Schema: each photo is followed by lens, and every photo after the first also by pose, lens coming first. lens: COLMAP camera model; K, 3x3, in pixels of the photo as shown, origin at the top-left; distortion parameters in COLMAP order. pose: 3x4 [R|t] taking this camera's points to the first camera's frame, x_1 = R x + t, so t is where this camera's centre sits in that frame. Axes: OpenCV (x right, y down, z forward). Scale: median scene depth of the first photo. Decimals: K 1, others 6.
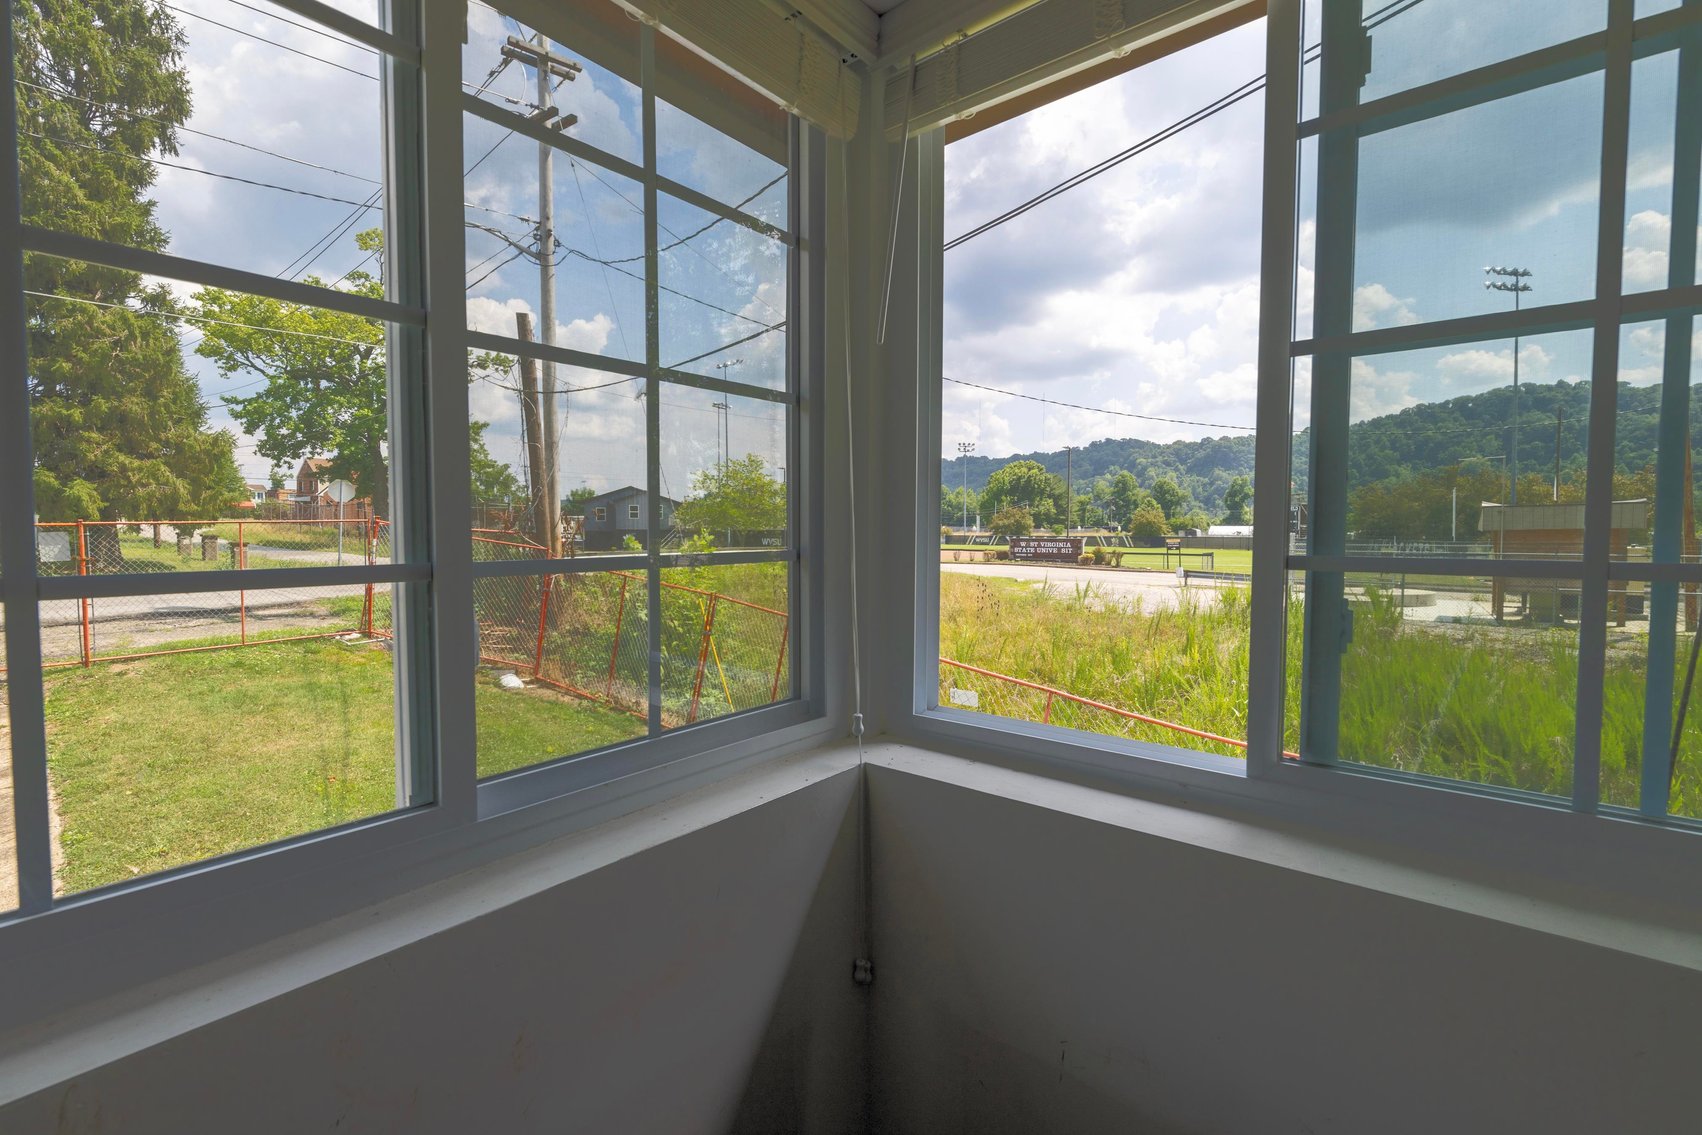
lens RADIAL K [[734.8, 0, 850.6], [0, 734.8, 560.6], [0, 0, 1]] dist [0.000291, -0.000612]
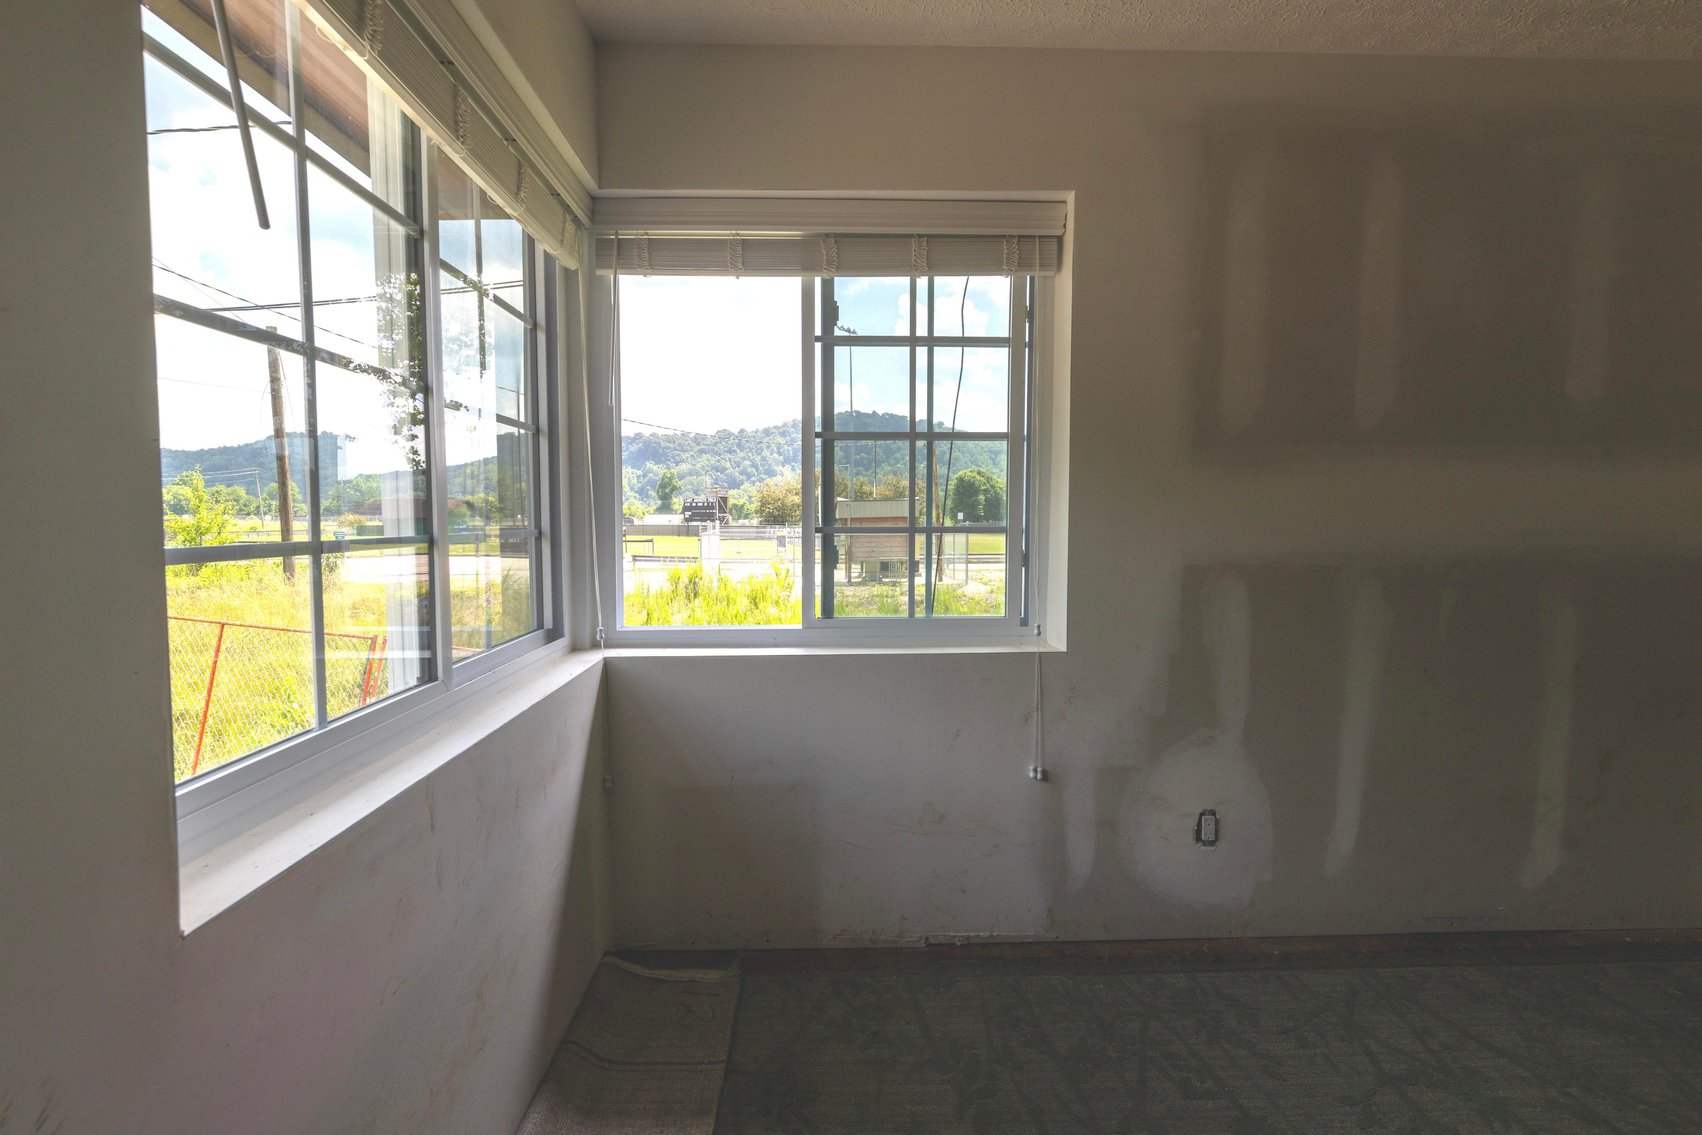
lens RADIAL K [[726.4, 0, 846.7], [0, 726.4, 561.2], [0, 0, 1]] dist [-0.000637, -0.000334]
pose [[0.747861, -0.041635, 0.662548, -0.016349], [0.030564, 0.999132, 0.028287, 0.000759], [-0.663151, -0.000905, 0.748485, -0.014708]]
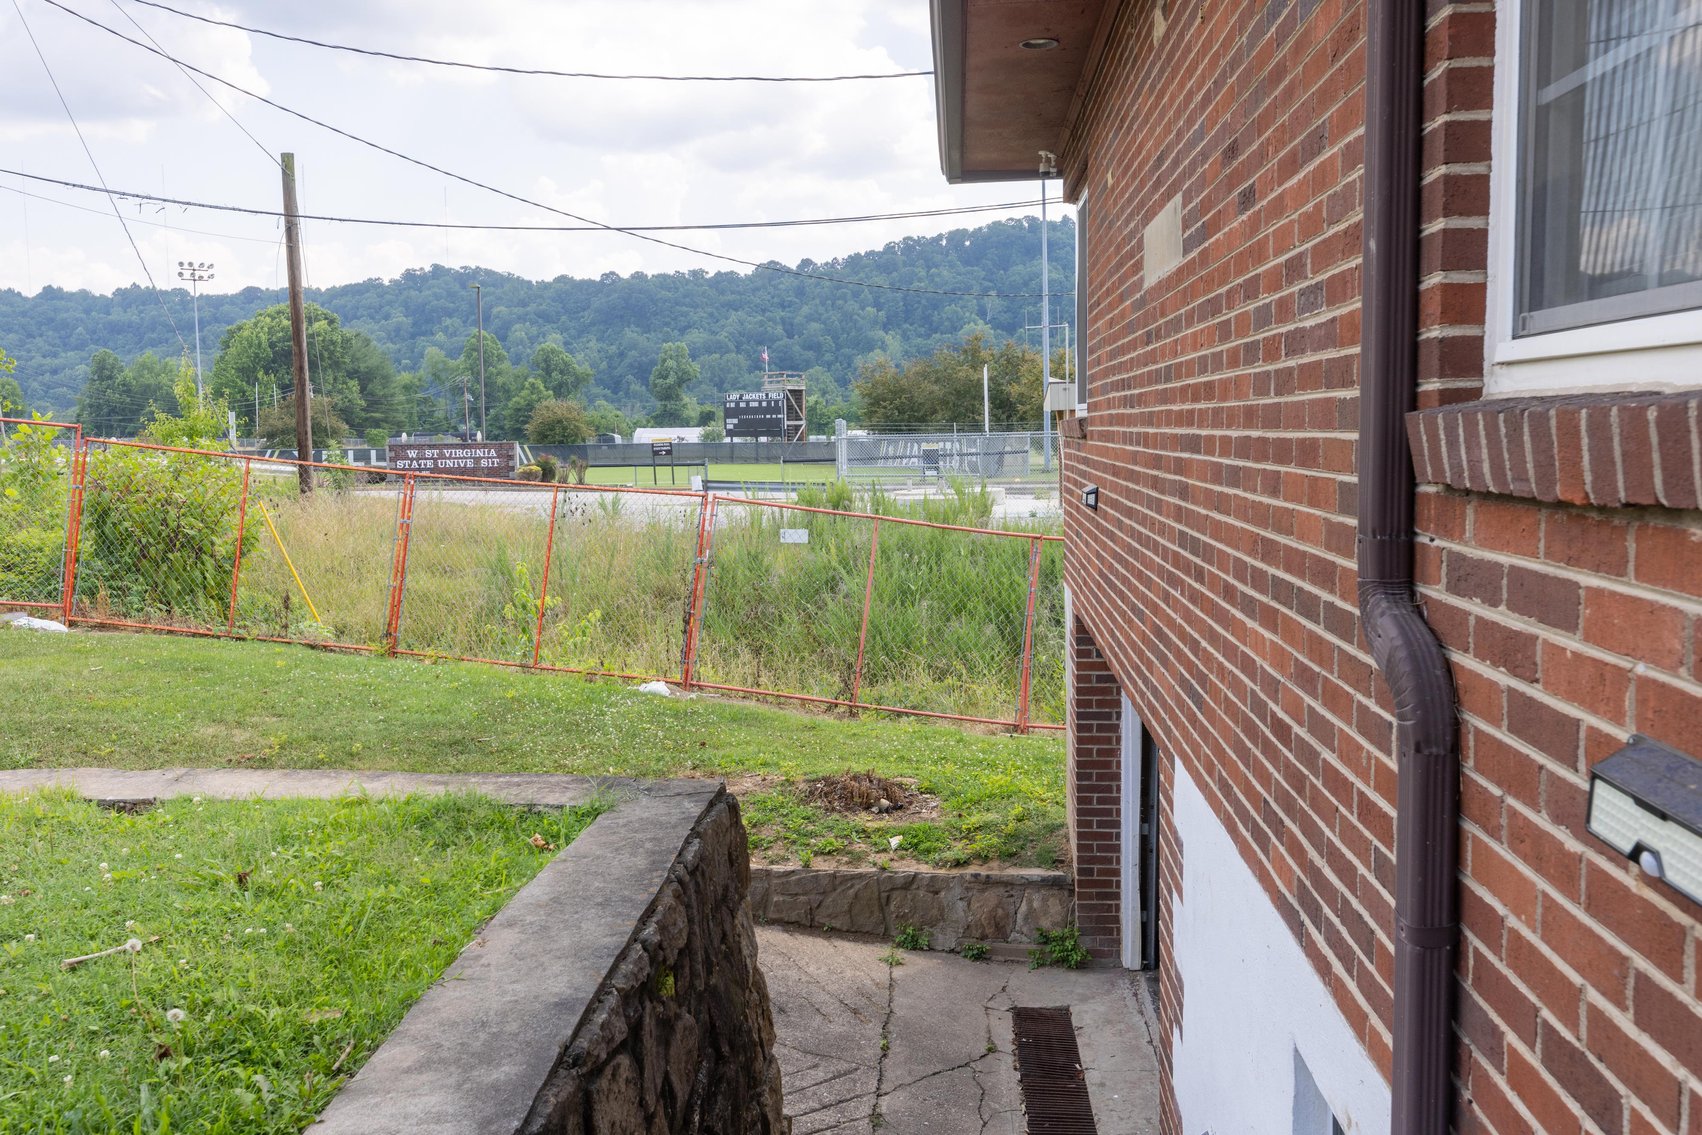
lens RADIAL K [[1432.7, 0, 848.0], [0, 1432.7, 558.5], [0, 0, 1]] dist [-0.002516, 0.002653]
pose [[0.816804, -0.063917, 0.573363, -0.134613], [0.041320, 0.997773, 0.052365, 0.014665], [-0.575433, -0.019080, 0.817626, -0.105145]]
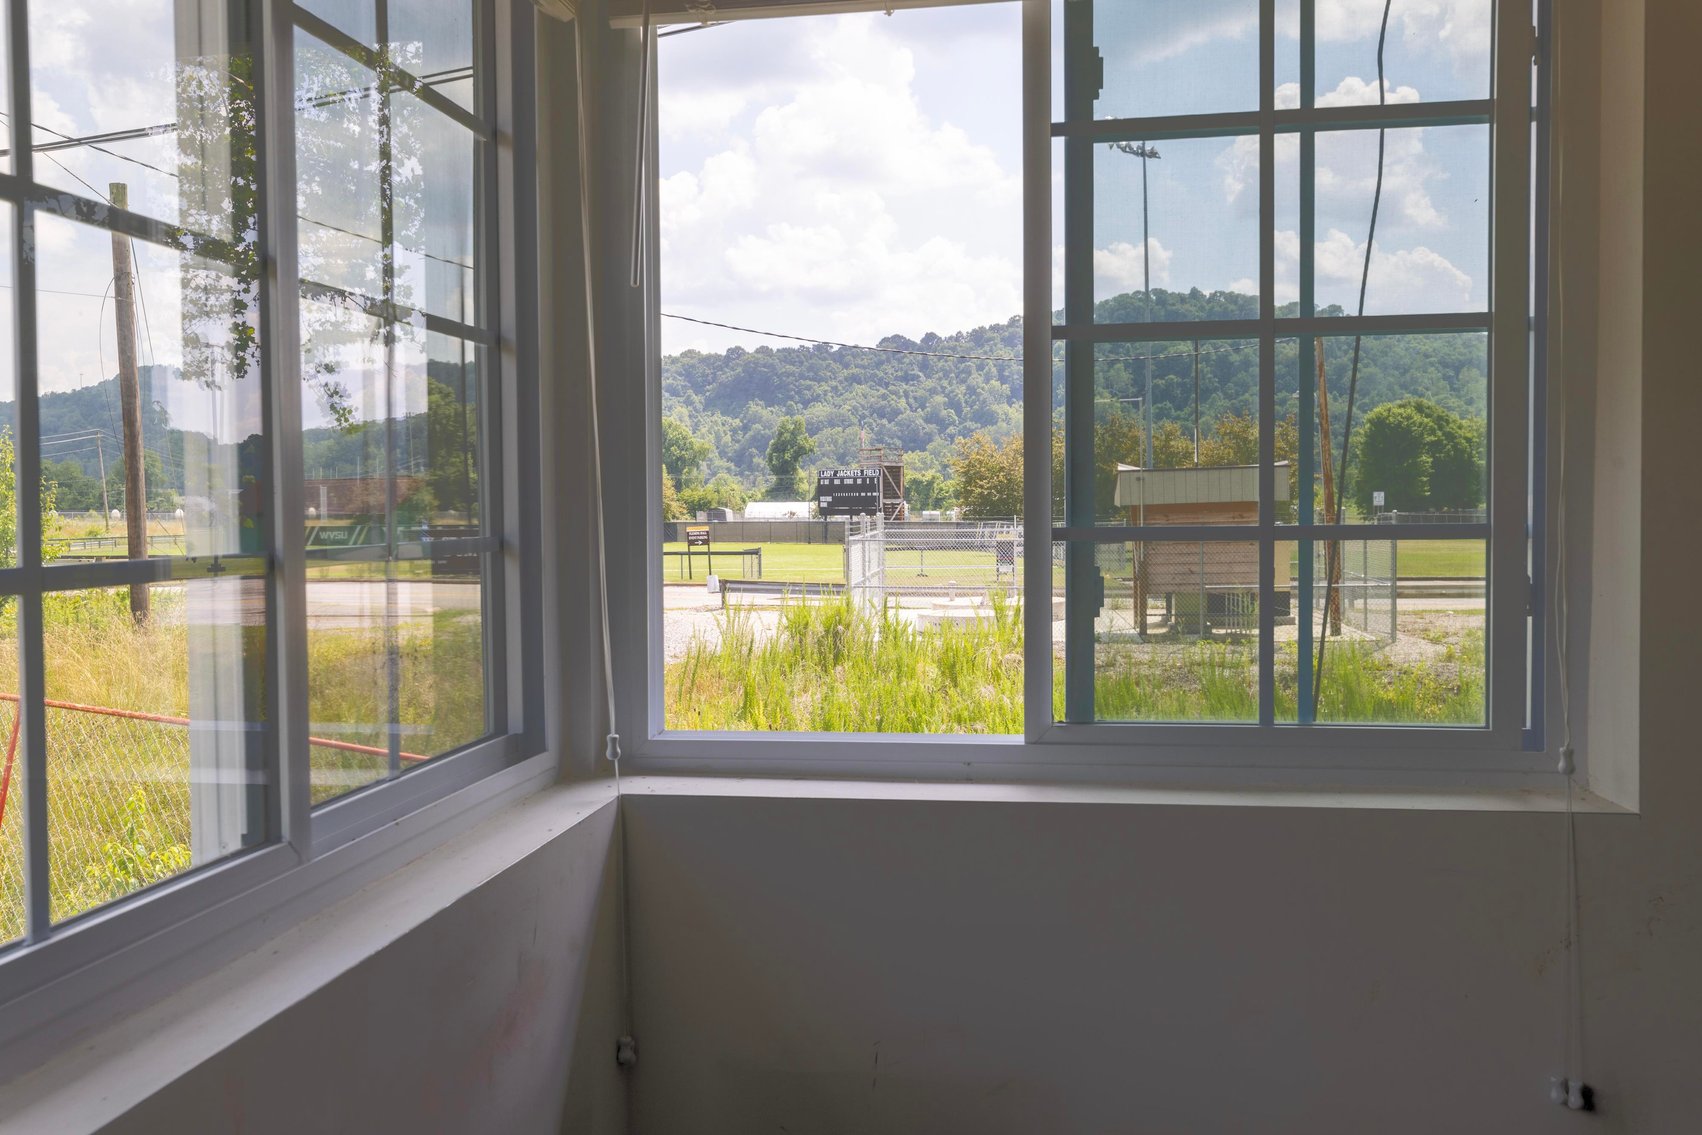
lens RADIAL K [[1432.7, 0, 848.0], [0, 1432.7, 558.5], [0, 0, 1]] dist [-0.002516, 0.002653]
pose [[0.864665, -0.028412, 0.501544, -0.013970], [0.033484, 0.999439, -0.001110, 0.000590], [-0.501231, 0.017753, 0.865131, -0.012765]]
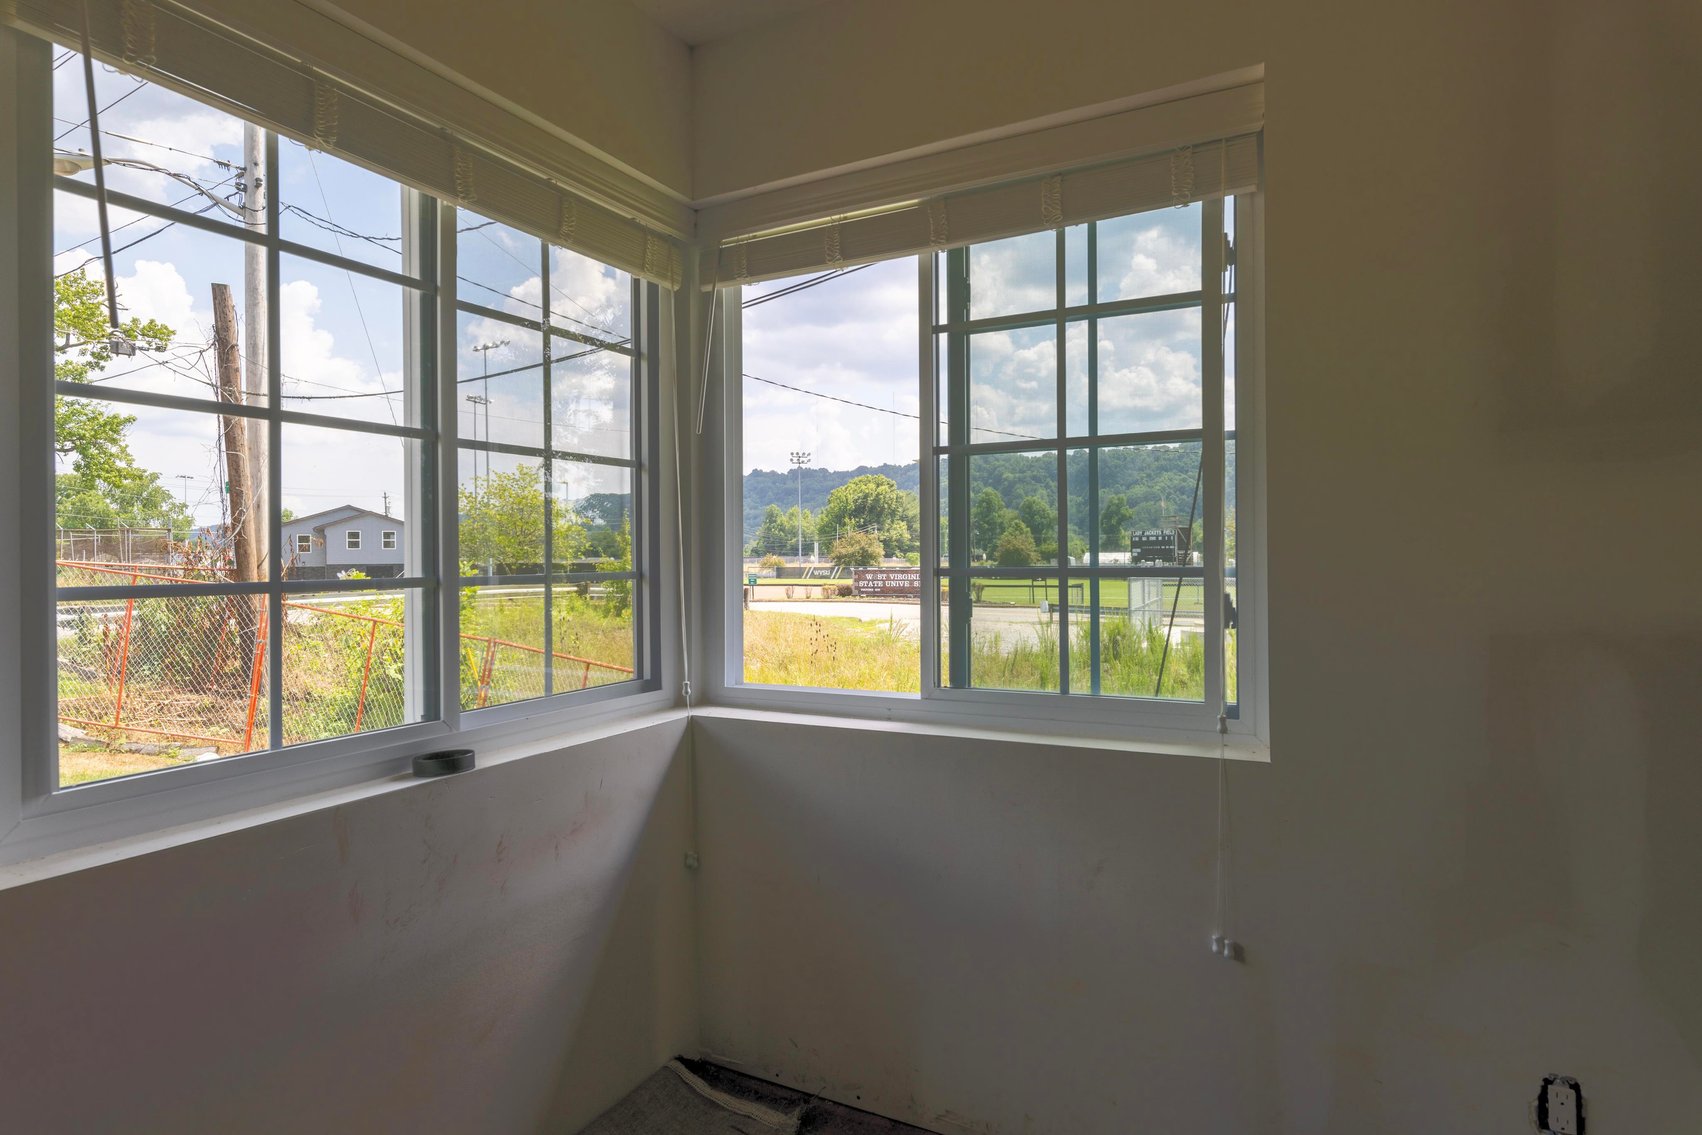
lens RADIAL K [[935.1, 0, 852.8], [0, 935.1, 560.7], [0, 0, 1]] dist [-0.002453, -0.000420]
pose [[0.978084, -0.009726, 0.207986, -0.001282], [0.018426, 0.999032, -0.039933, 0.001205], [-0.207396, 0.042891, 0.977316, -0.022719]]
